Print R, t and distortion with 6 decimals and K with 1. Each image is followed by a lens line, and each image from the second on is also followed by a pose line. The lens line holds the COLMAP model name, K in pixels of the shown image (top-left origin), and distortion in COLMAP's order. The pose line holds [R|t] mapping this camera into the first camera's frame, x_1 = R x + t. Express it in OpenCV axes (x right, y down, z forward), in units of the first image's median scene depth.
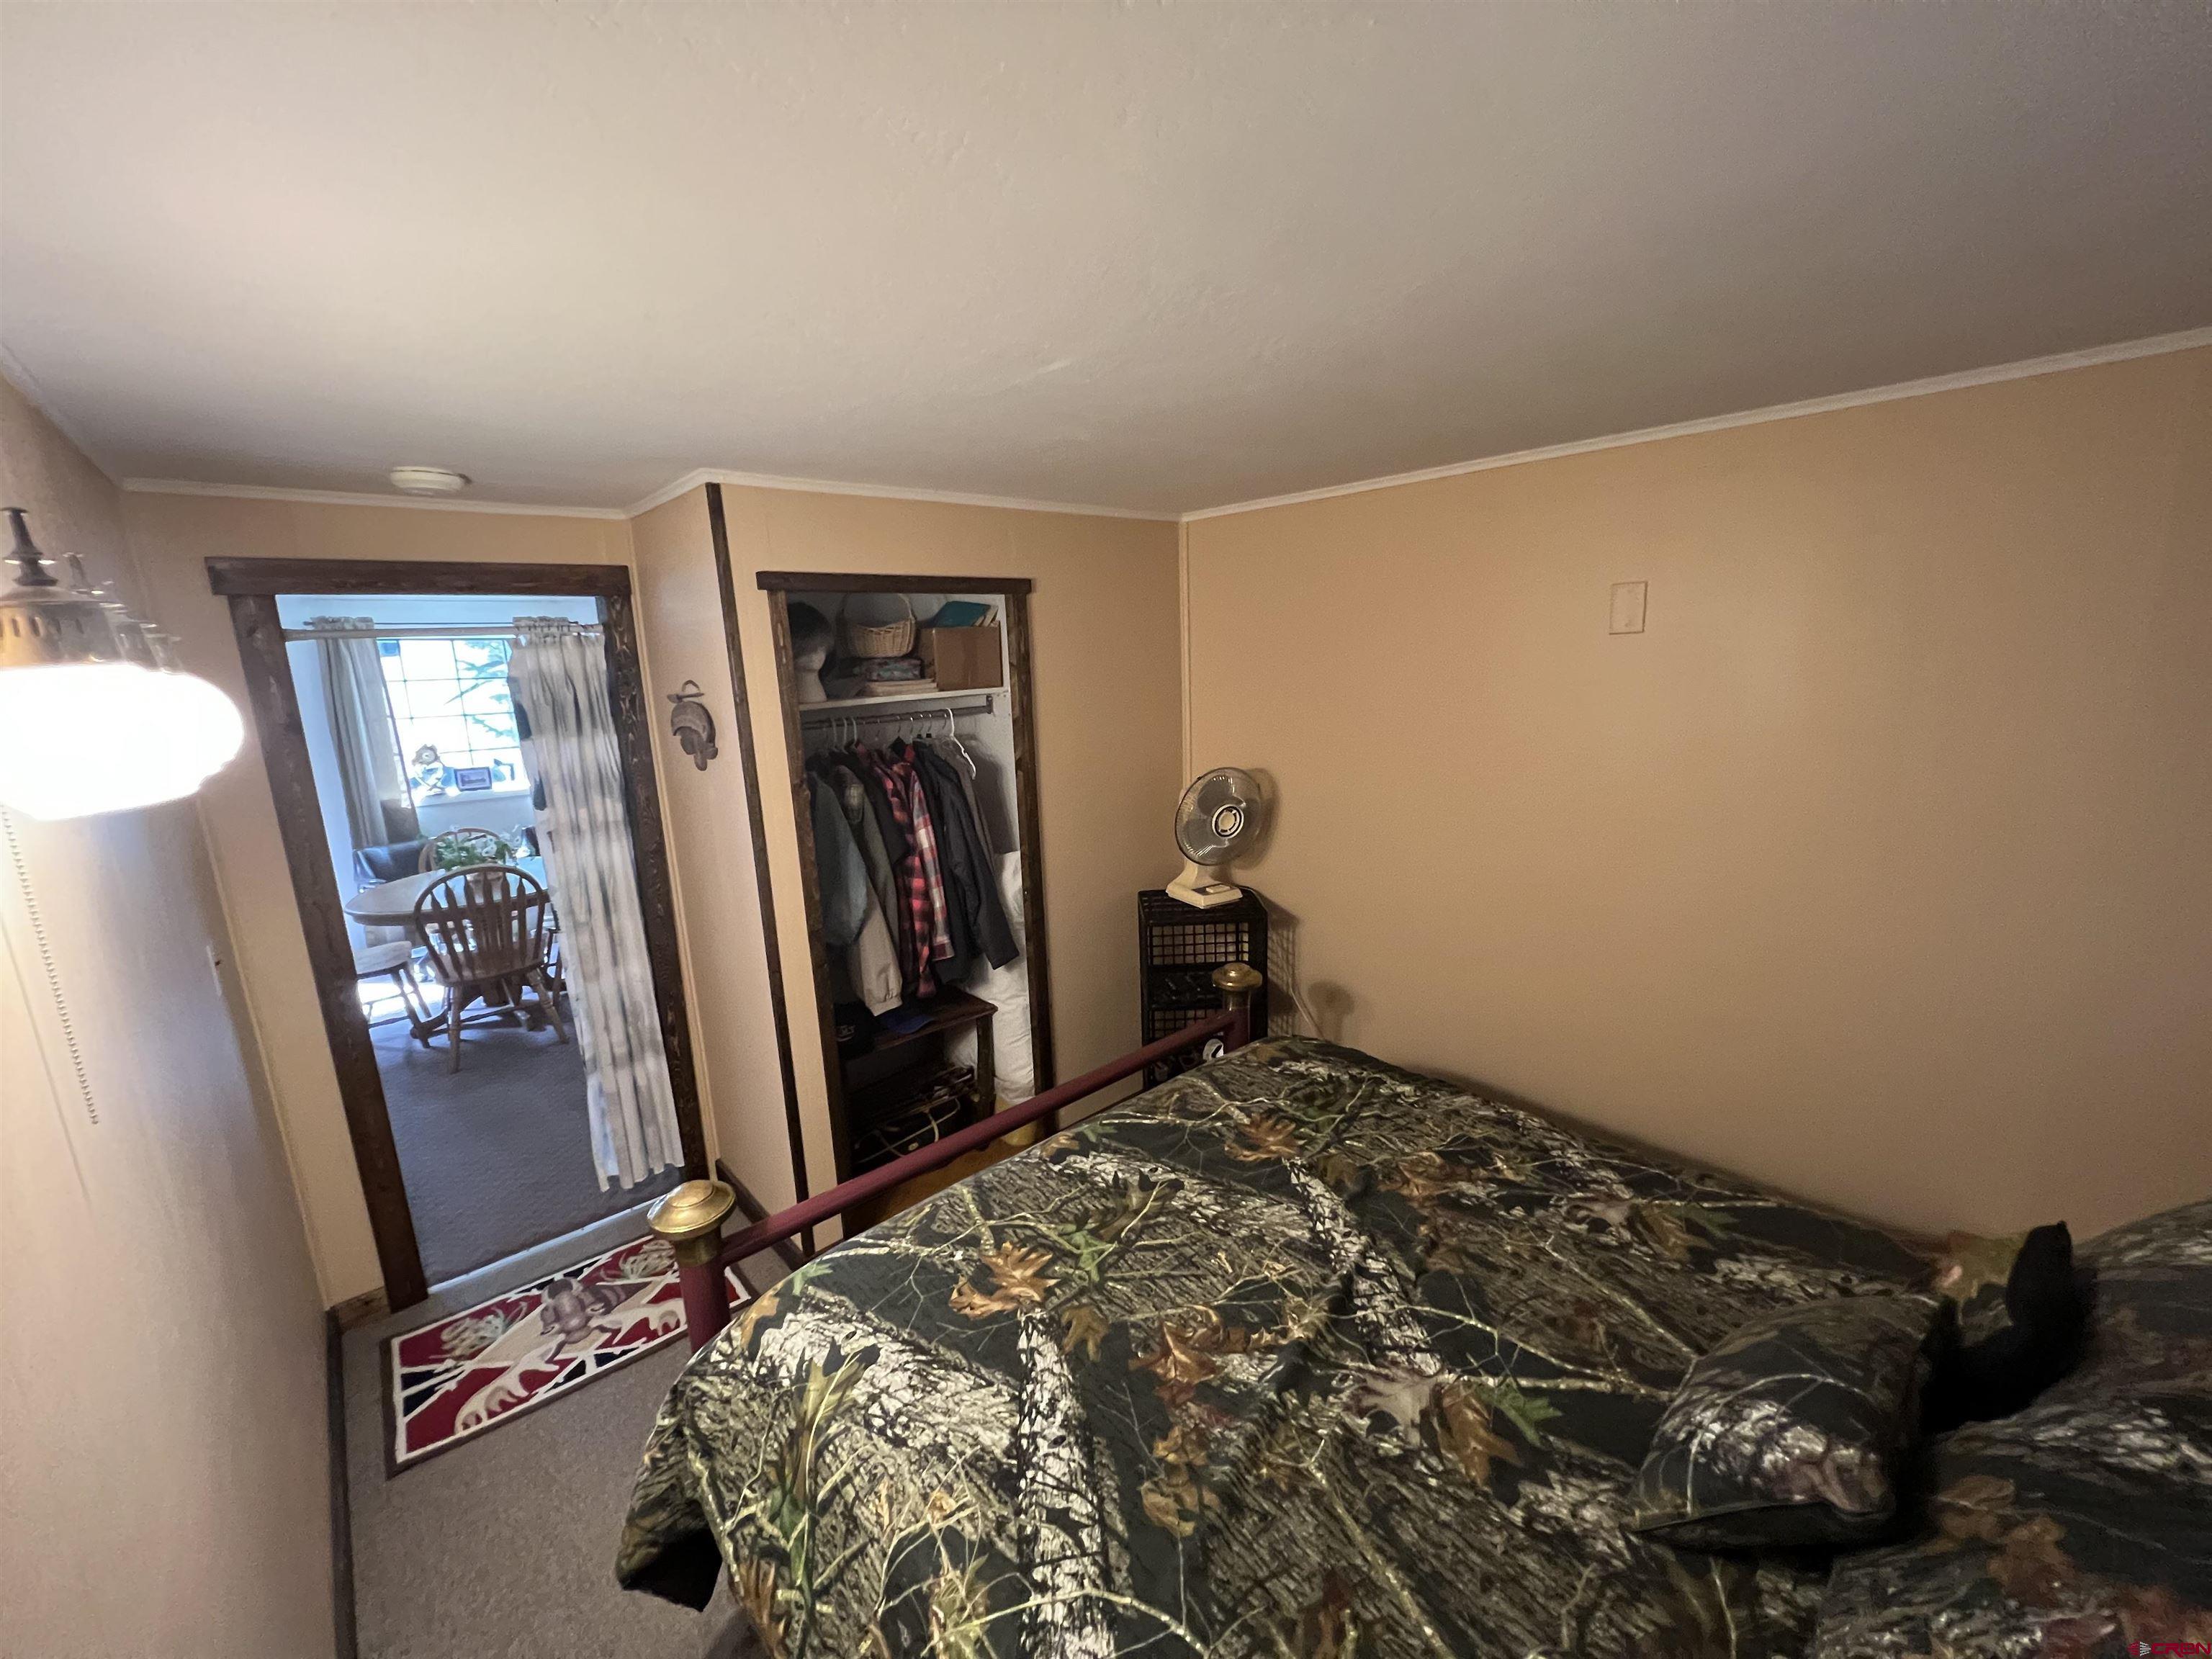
lens RADIAL K [[888.4, 0, 1103.4], [0, 888.4, 826.5], [0, 0, 1]] dist [0.001377, 0.000615]
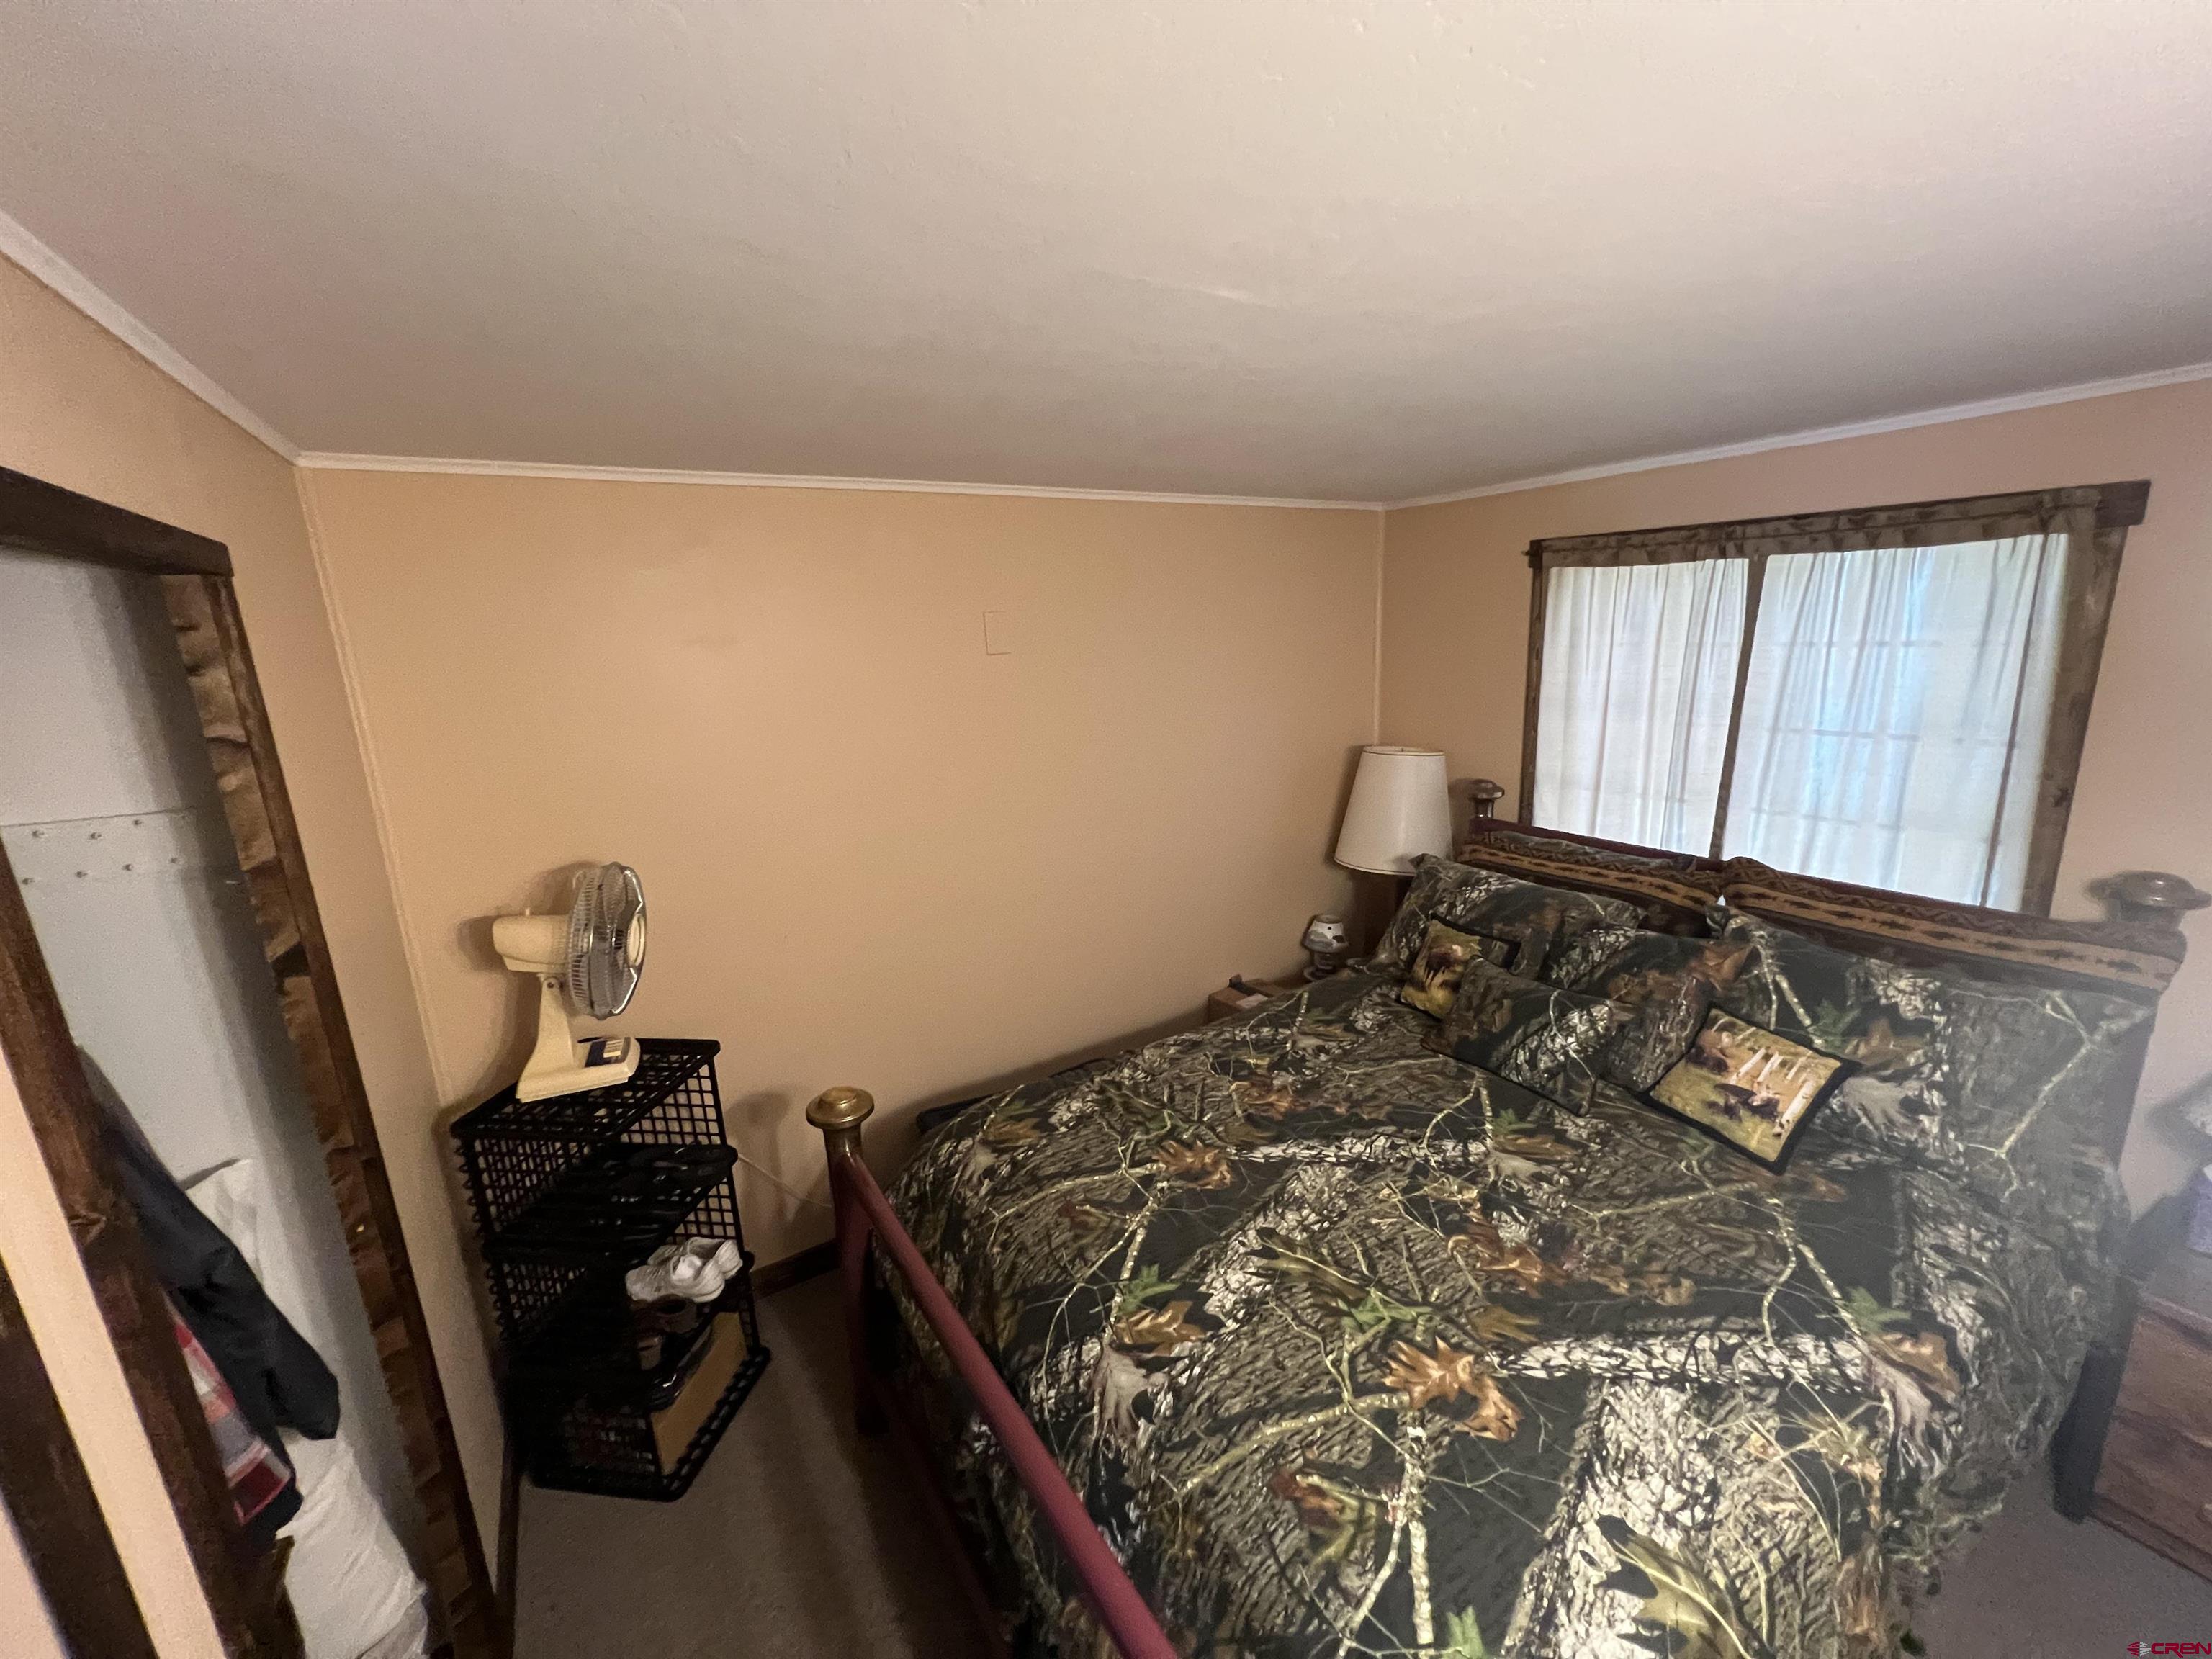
lens RADIAL K [[888.4, 0, 1105.2], [0, 888.4, 836.5], [0, 0, 1]] dist [0.001377, 0.000615]
pose [[0.163882, -0.199880, 0.966018, -1.010572], [0.235082, 0.958959, 0.158538, -0.241365], [-0.958060, 0.201112, 0.204144, 1.178369]]
